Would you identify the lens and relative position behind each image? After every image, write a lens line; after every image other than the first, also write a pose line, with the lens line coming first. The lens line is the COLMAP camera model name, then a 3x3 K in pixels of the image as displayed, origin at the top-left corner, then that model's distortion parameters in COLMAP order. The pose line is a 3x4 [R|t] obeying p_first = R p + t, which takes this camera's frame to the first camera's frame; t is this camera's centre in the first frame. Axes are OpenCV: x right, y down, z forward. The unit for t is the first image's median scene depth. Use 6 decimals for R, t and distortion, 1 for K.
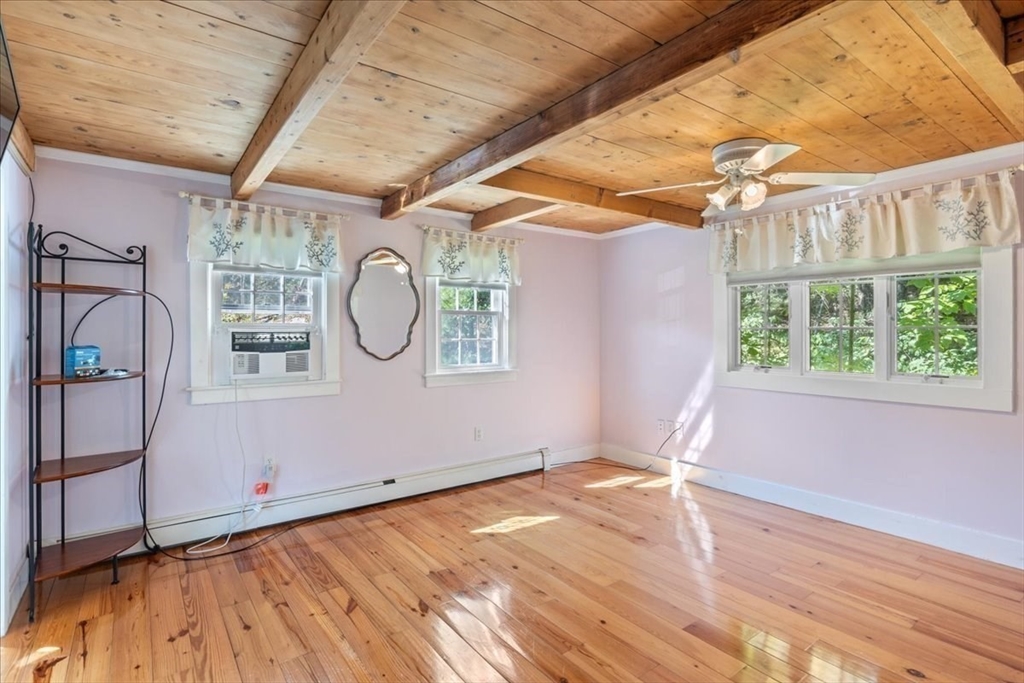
lens RADIAL K [[504.9, 0, 512.0], [0, 504.9, 333.7], [0, 0, 1]] dist [-0.000244, -0.000078]
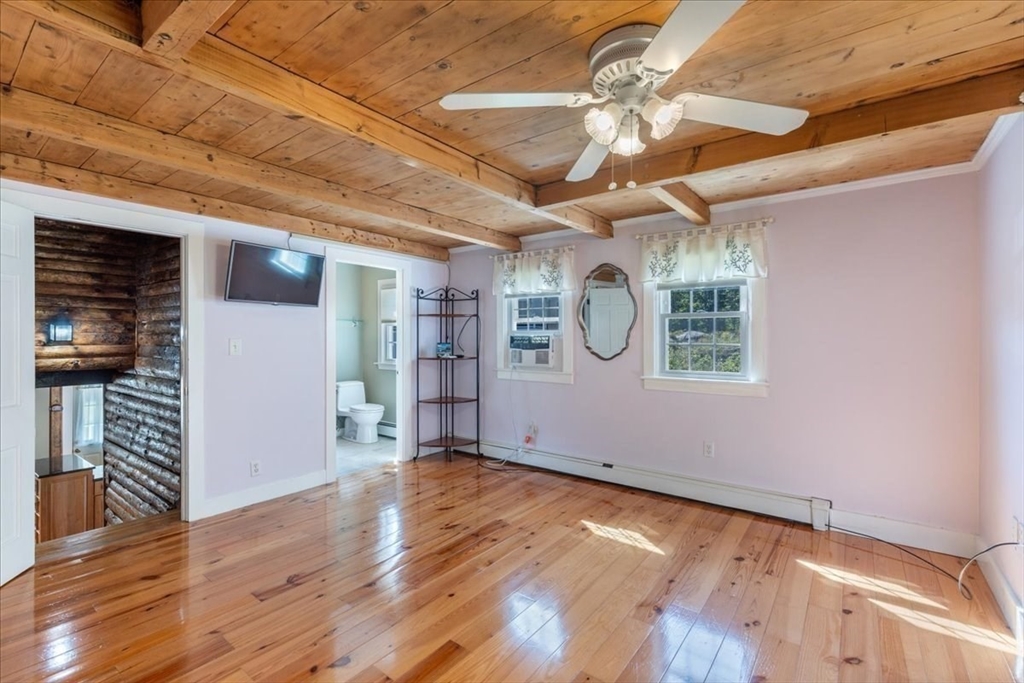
lens RADIAL K [[457.2, 0, 511.5], [0, 457.2, 339.9], [0, 0, 1]] dist [-0.001269, -0.000202]
pose [[0.279570, 0.010055, -0.960073, 0.775565], [-0.002549, 0.999949, 0.009731, -0.004709], [0.960122, -0.000274, 0.279582, 0.550982]]
